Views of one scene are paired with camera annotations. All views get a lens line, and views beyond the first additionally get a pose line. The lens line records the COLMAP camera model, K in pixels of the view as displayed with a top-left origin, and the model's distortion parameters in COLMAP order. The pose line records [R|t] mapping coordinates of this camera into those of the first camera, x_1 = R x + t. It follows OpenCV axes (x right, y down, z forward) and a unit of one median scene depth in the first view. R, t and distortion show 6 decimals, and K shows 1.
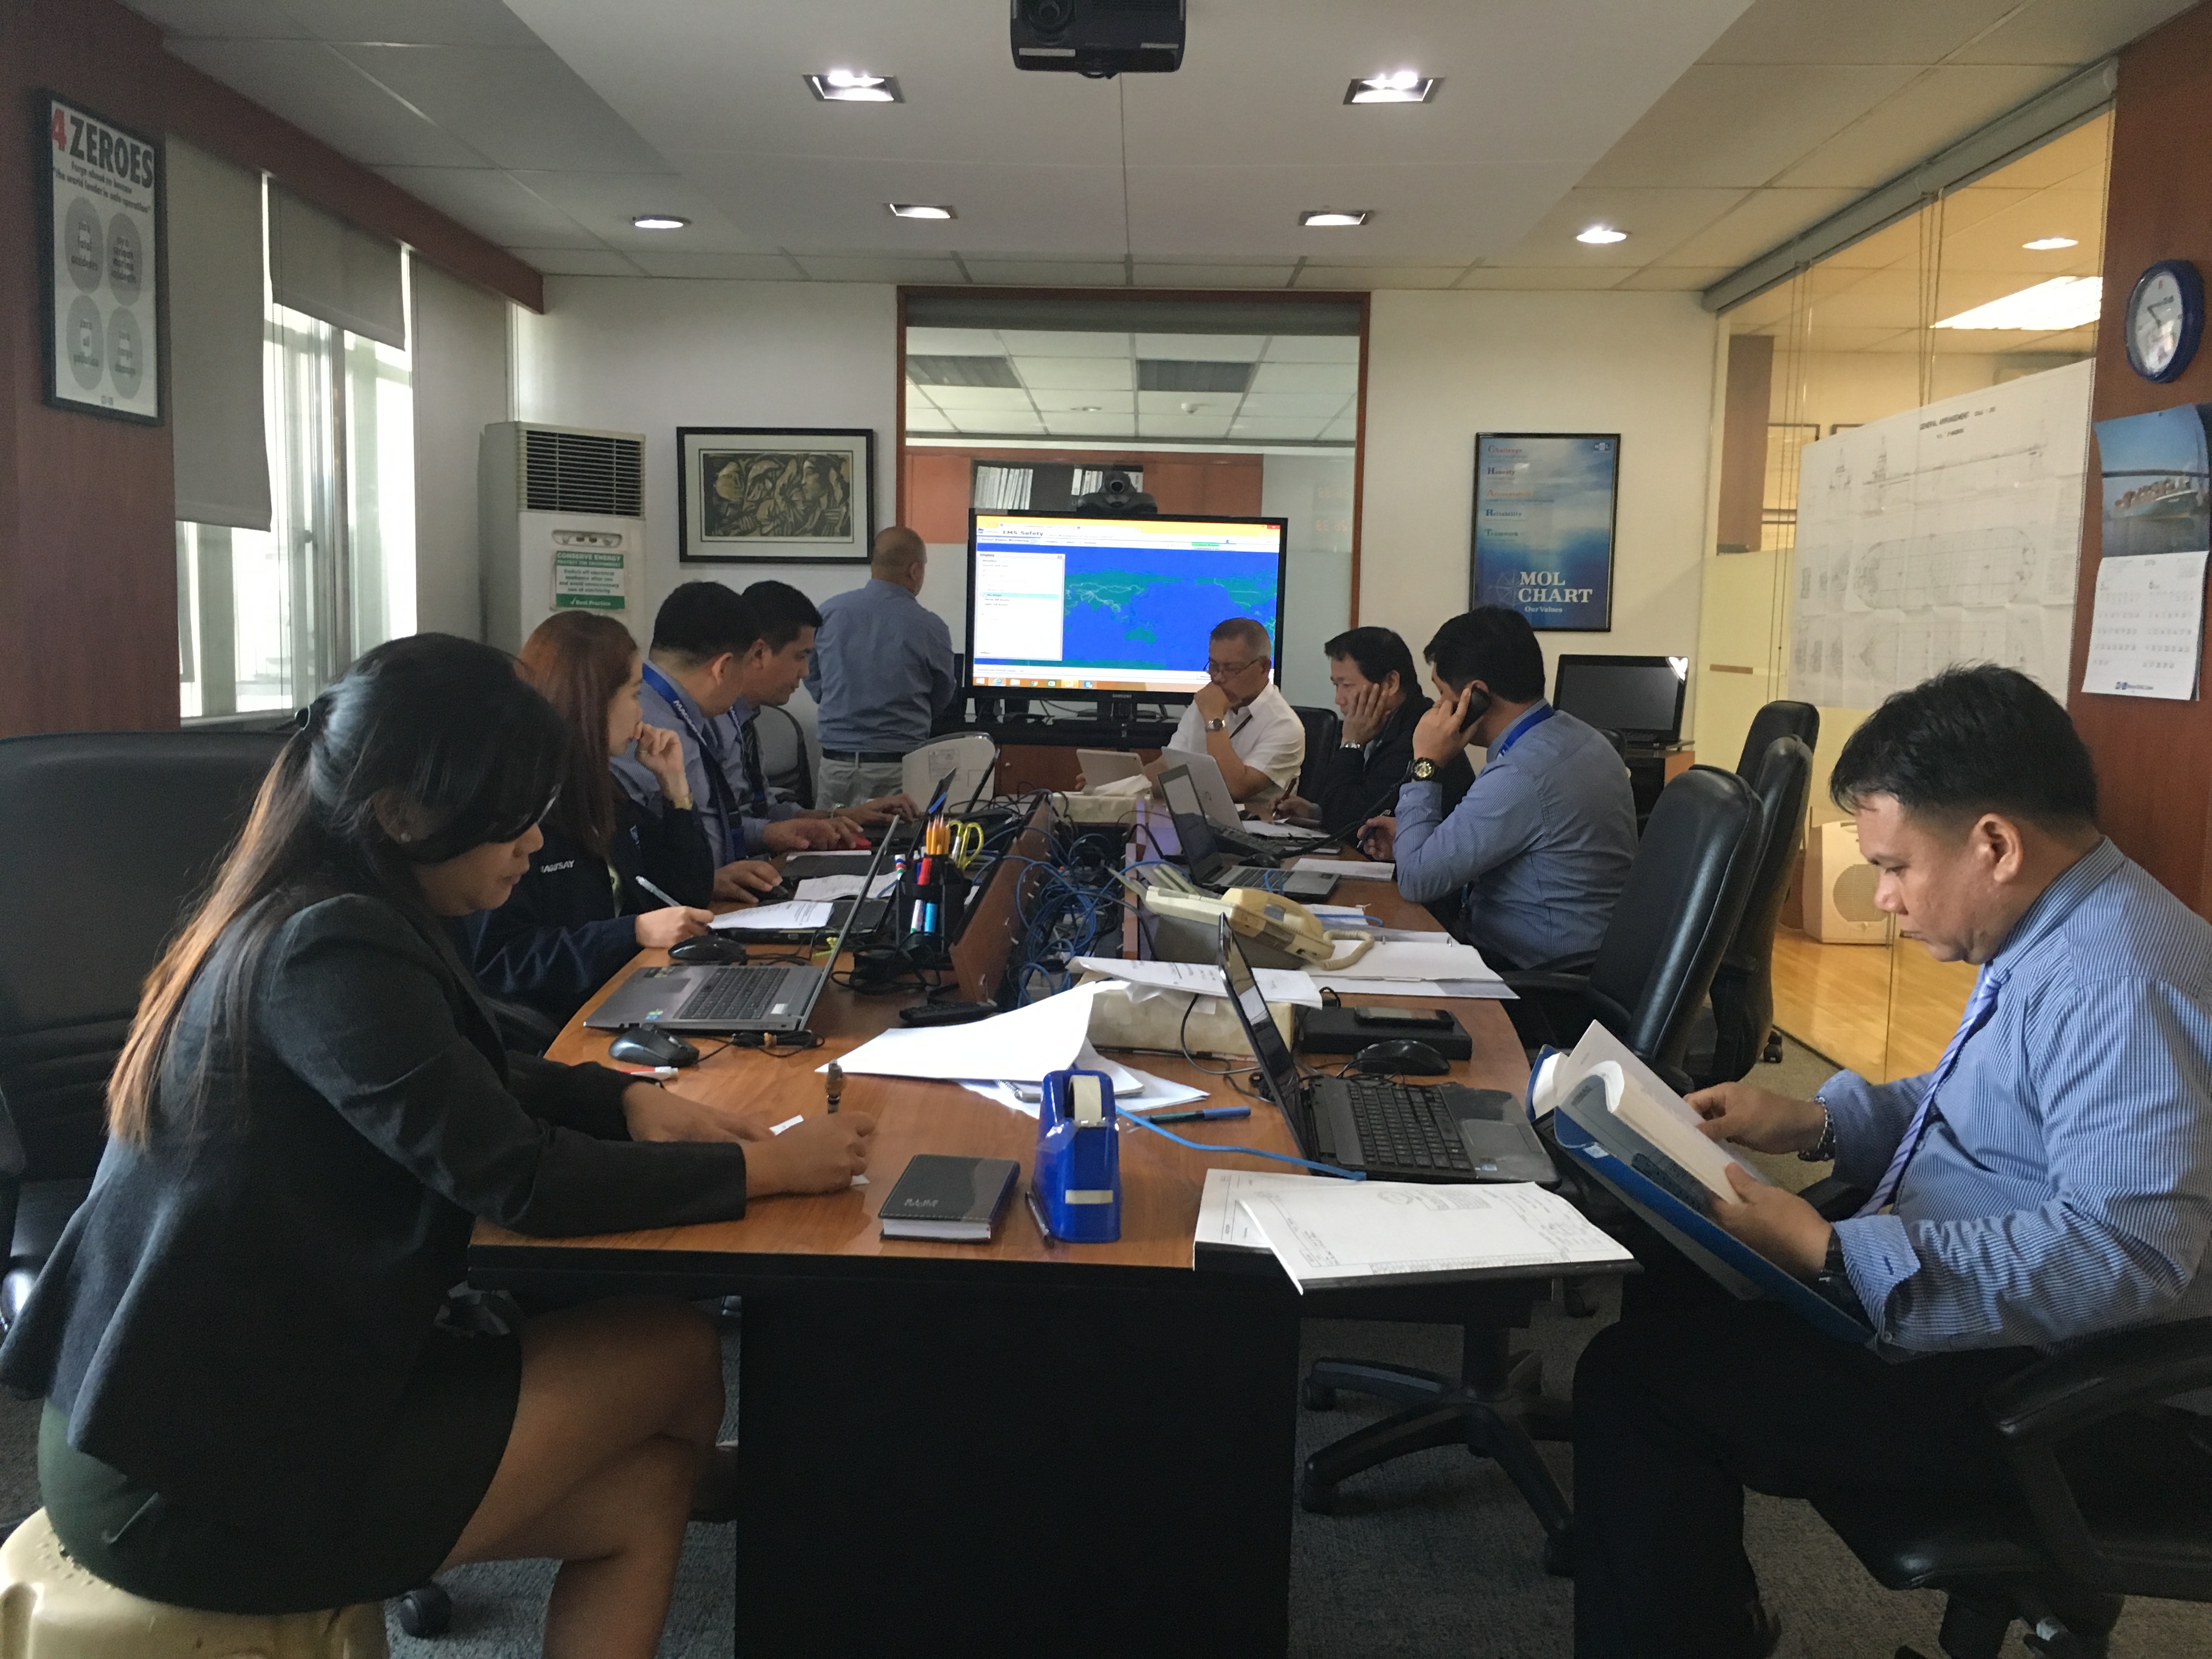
lens RADIAL K [[1886.0, 0, 1106.0], [0, 1886.0, 829.5], [0, 0, 1]] dist [0.070833, -0.081802]
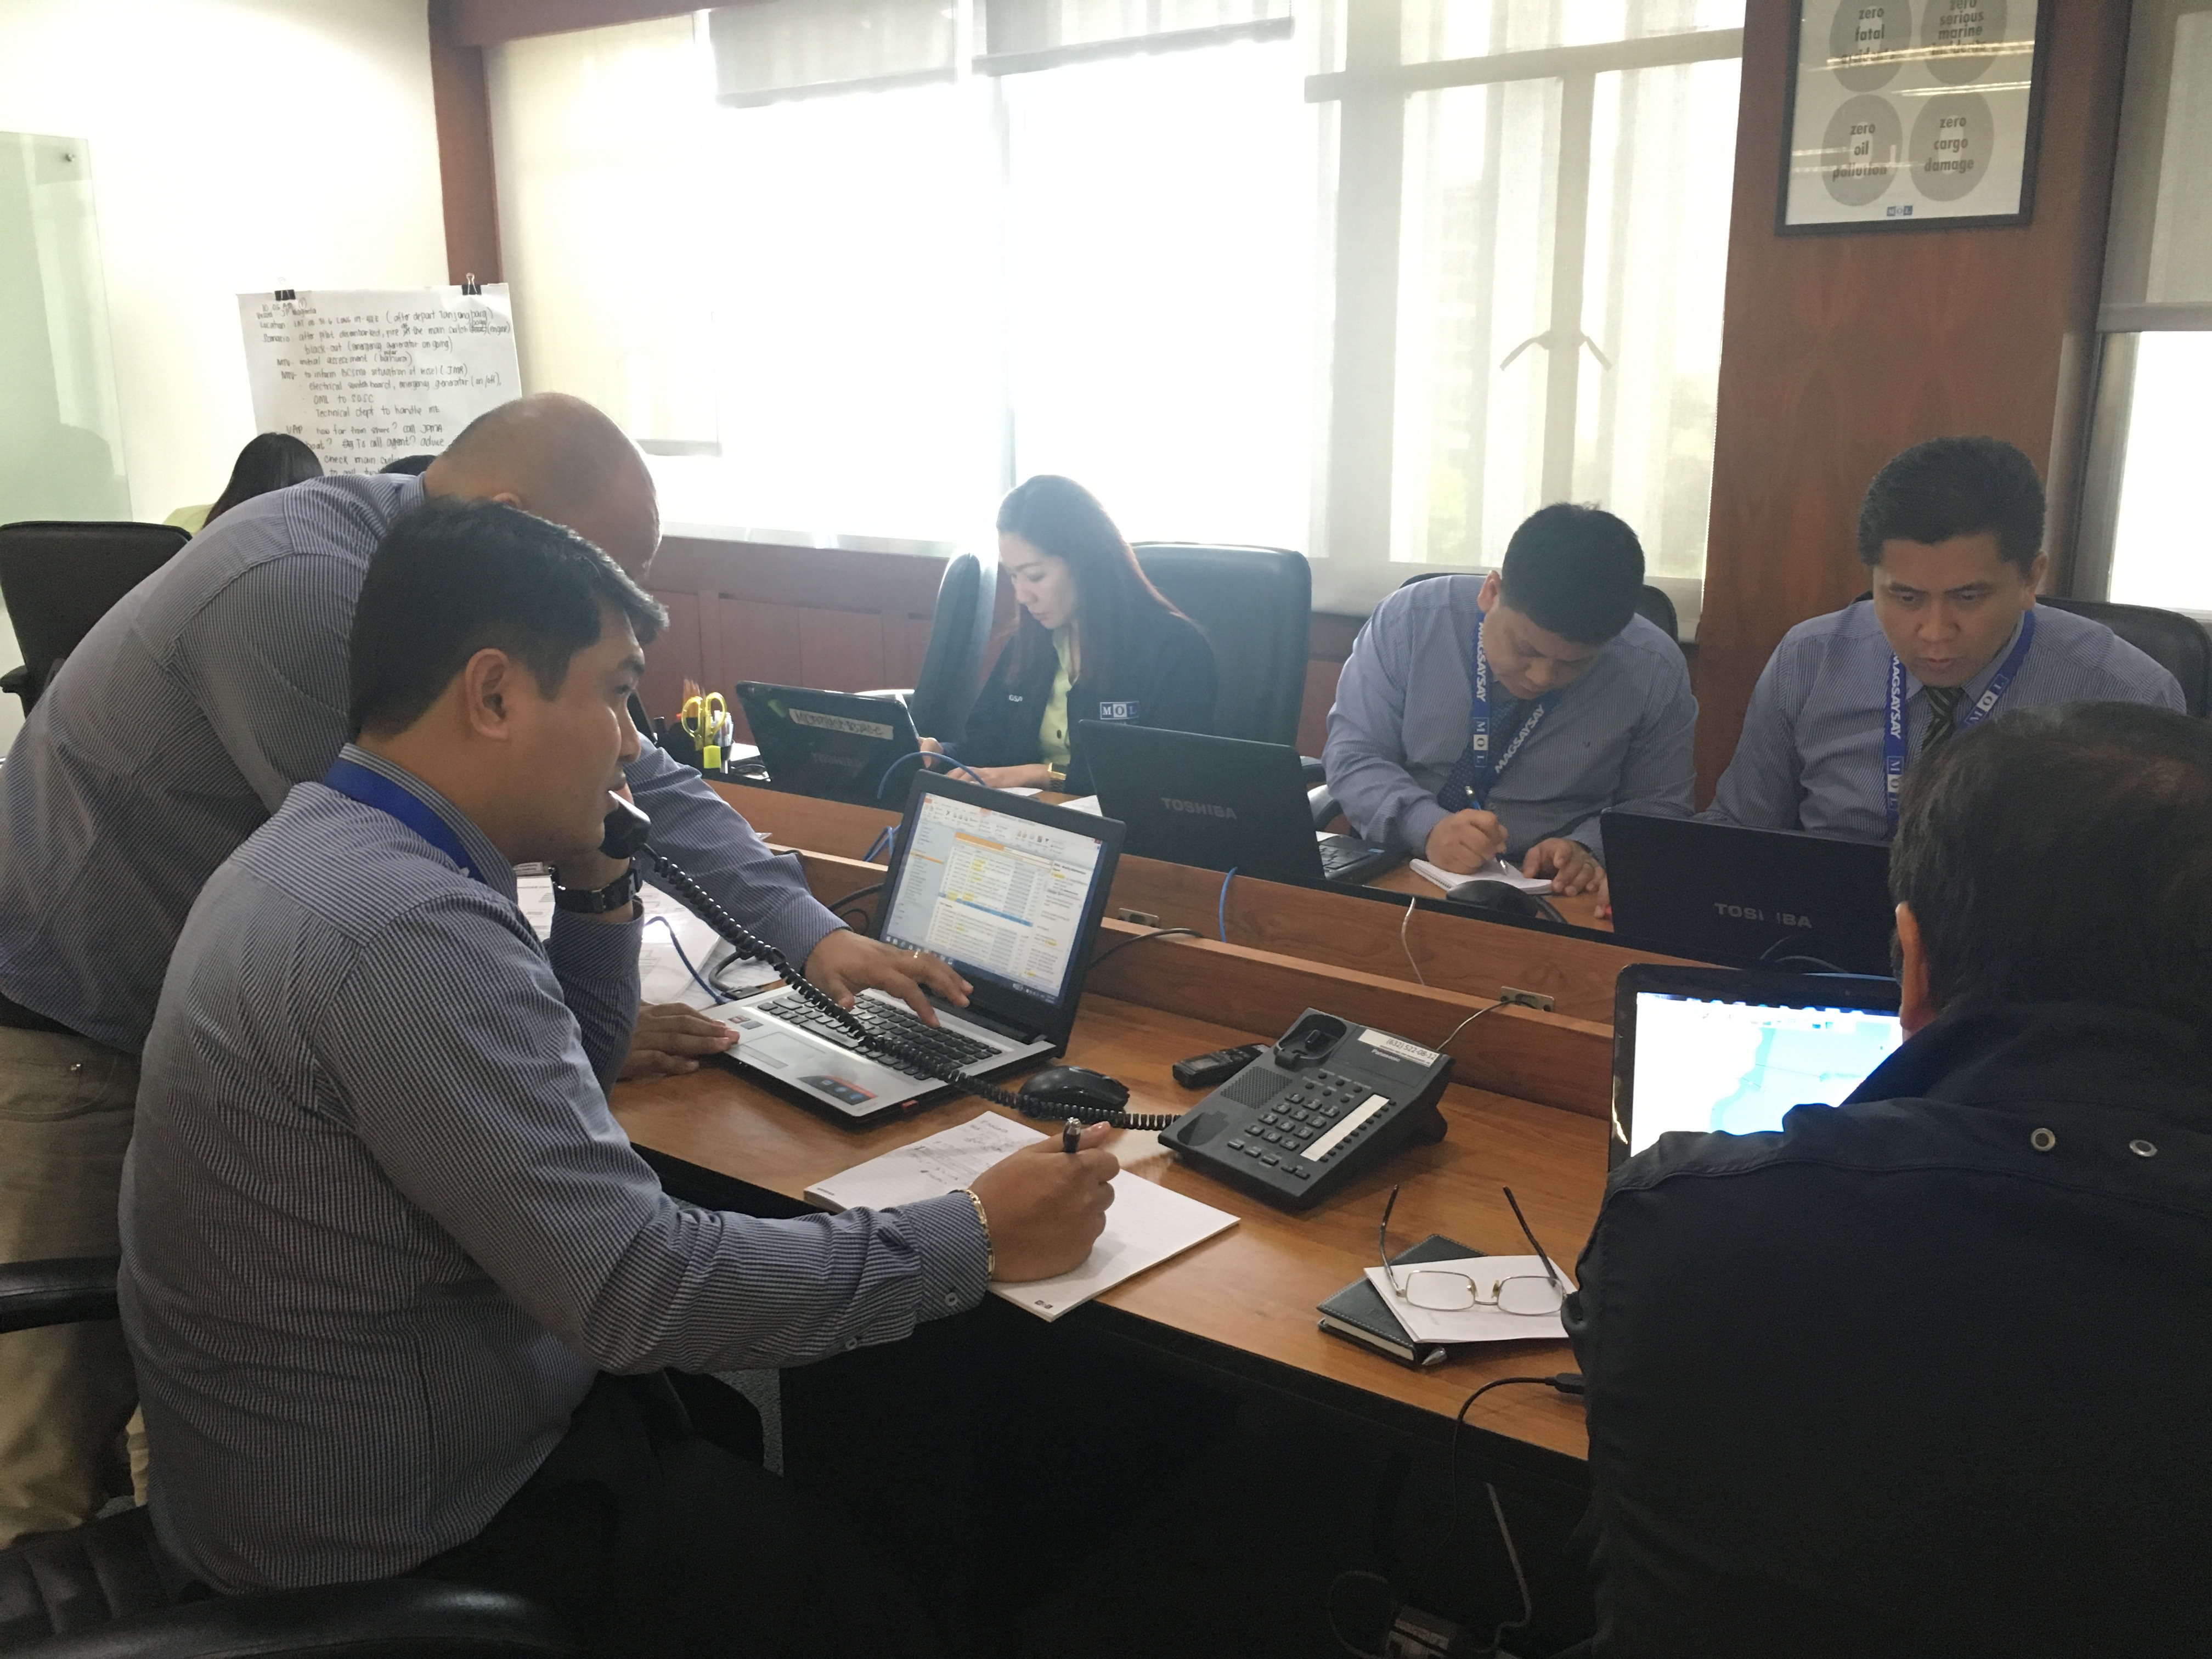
lens RADIAL K [[1886.0, 0, 1106.0], [0, 1886.0, 829.5], [0, 0, 1]] dist [0.070833, -0.081802]
pose [[-0.590008, 0.175167, -0.788167, 0.246587], [-0.099635, 0.952925, 0.286369, -0.099125], [0.801226, 0.247489, -0.544780, 0.734049]]
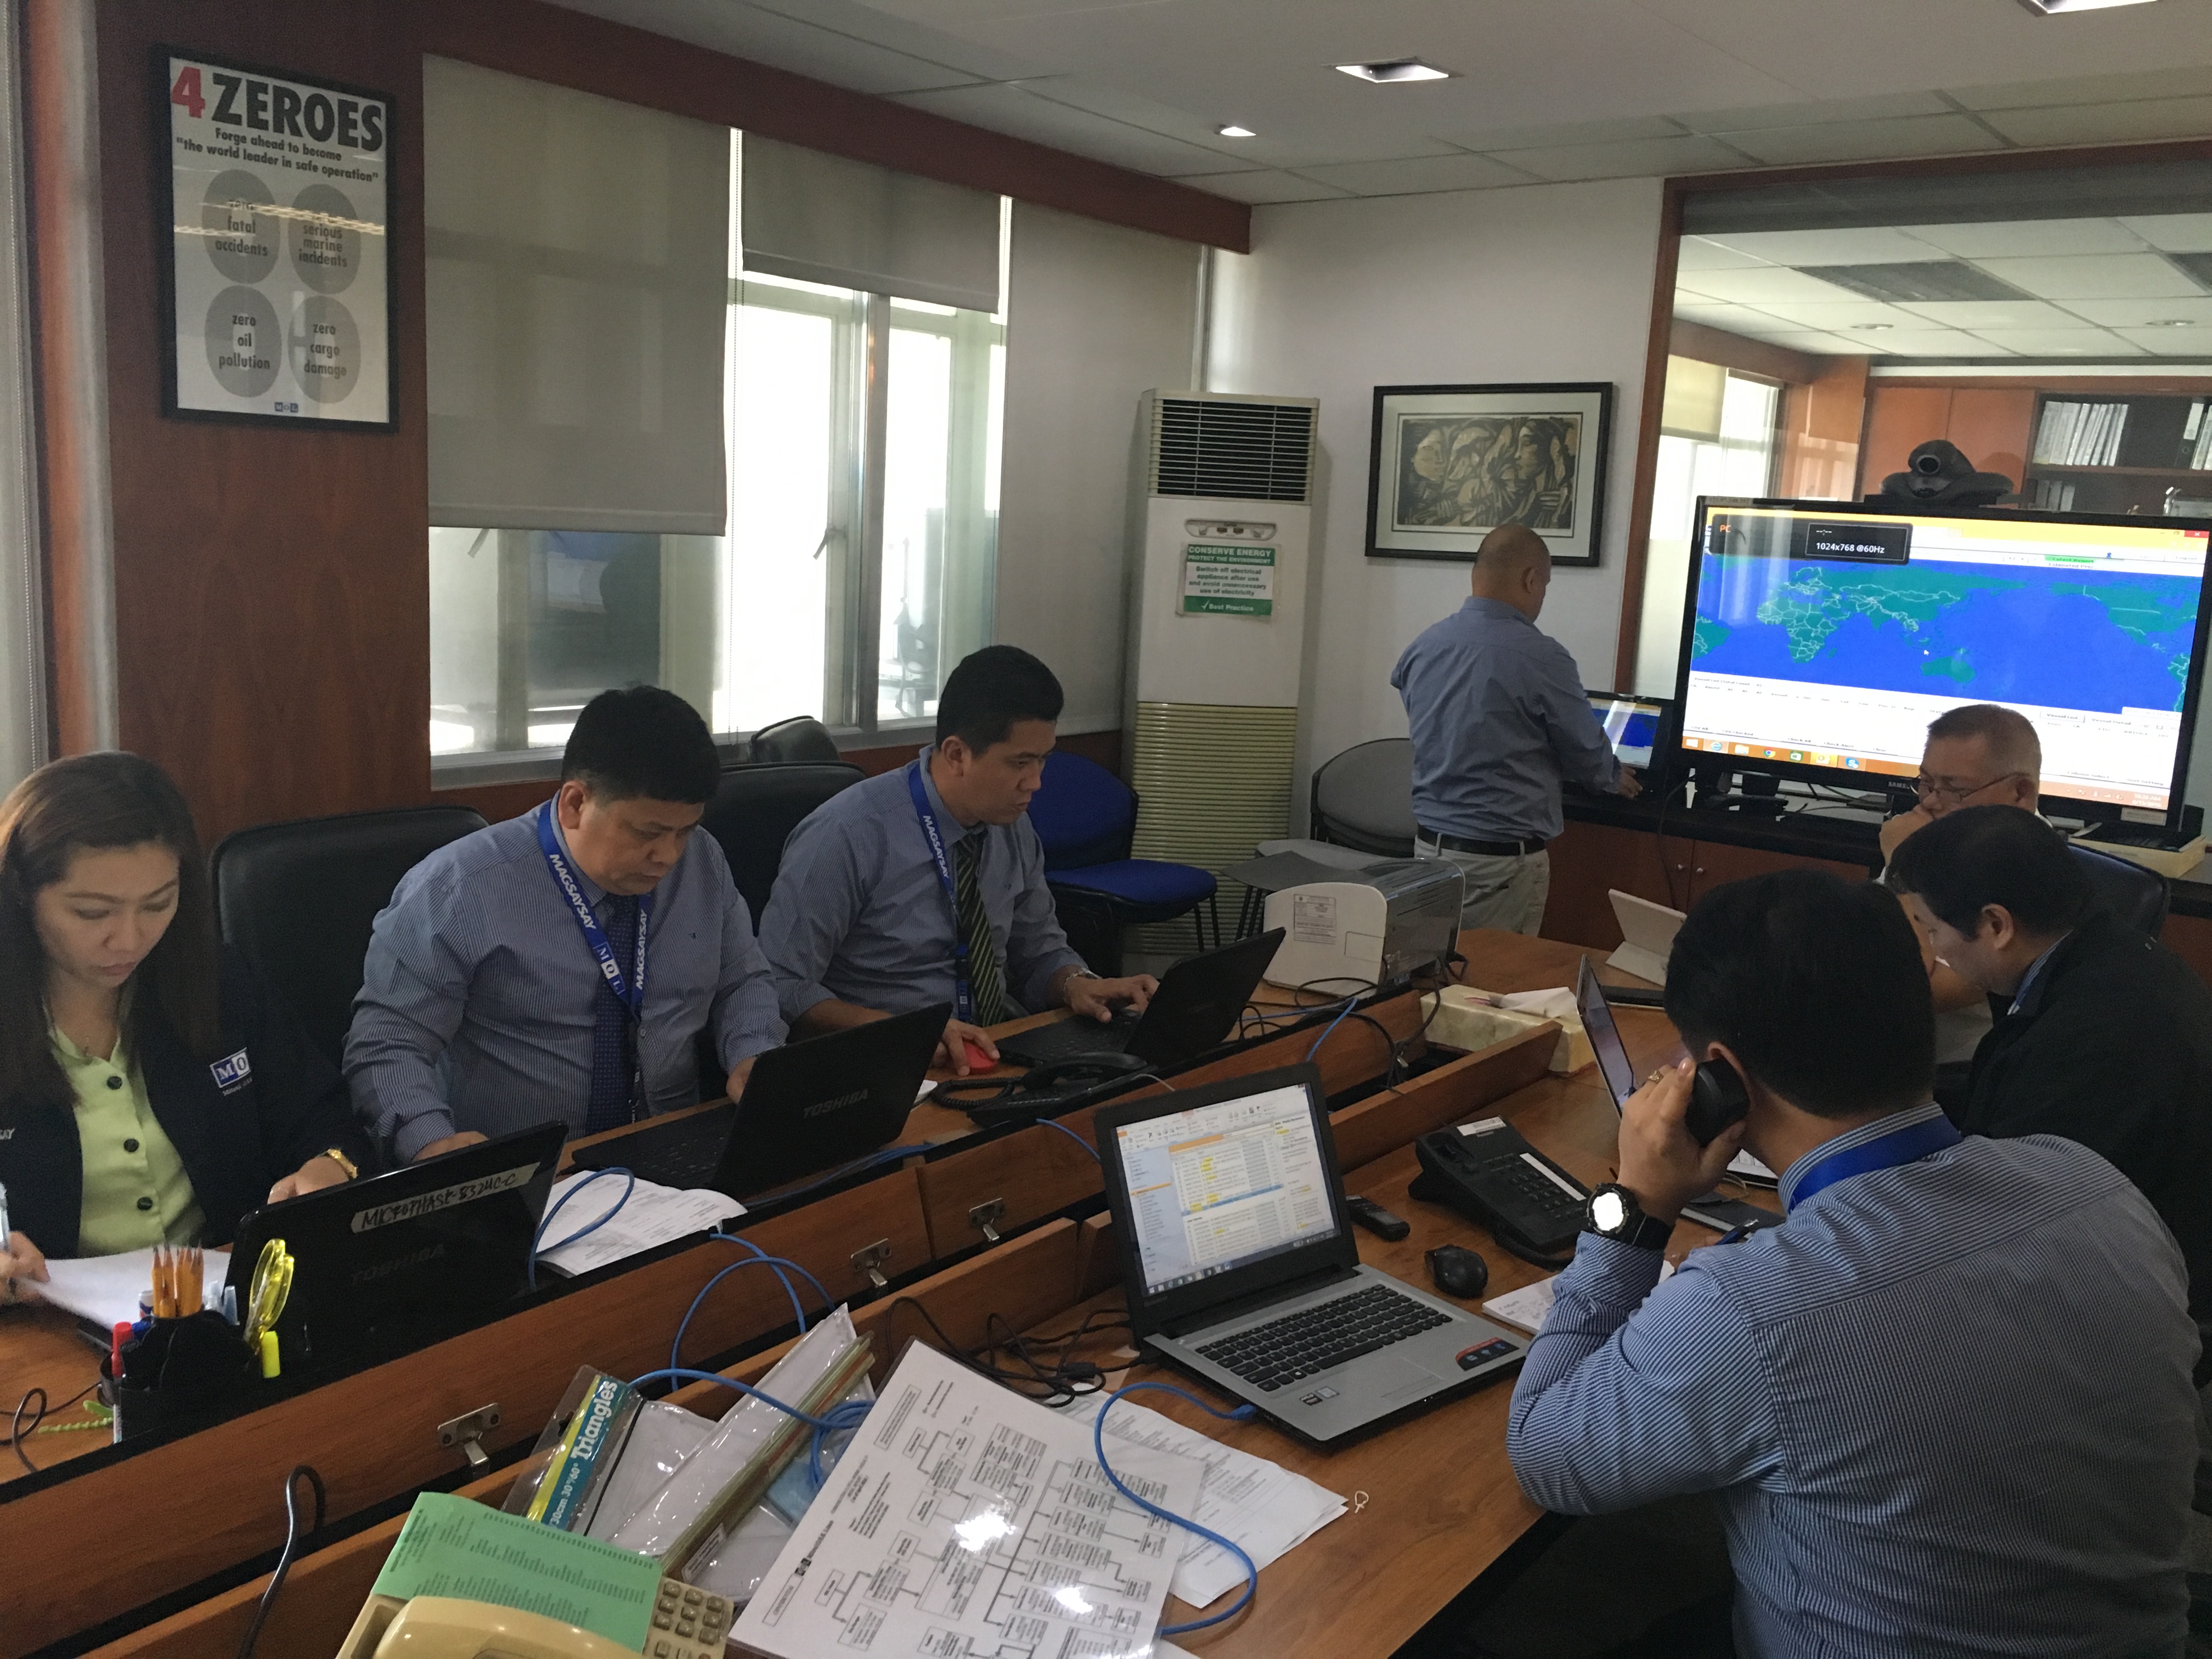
lens RADIAL K [[1886.0, 0, 1106.0], [0, 1886.0, 829.5], [0, 0, 1]] dist [0.070833, -0.081802]
pose [[0.801842, 0.119615, -0.585441, 0.176837], [-0.095622, 0.992819, 0.071880, -0.077473], [0.589835, -0.001655, 0.807522, 0.305930]]
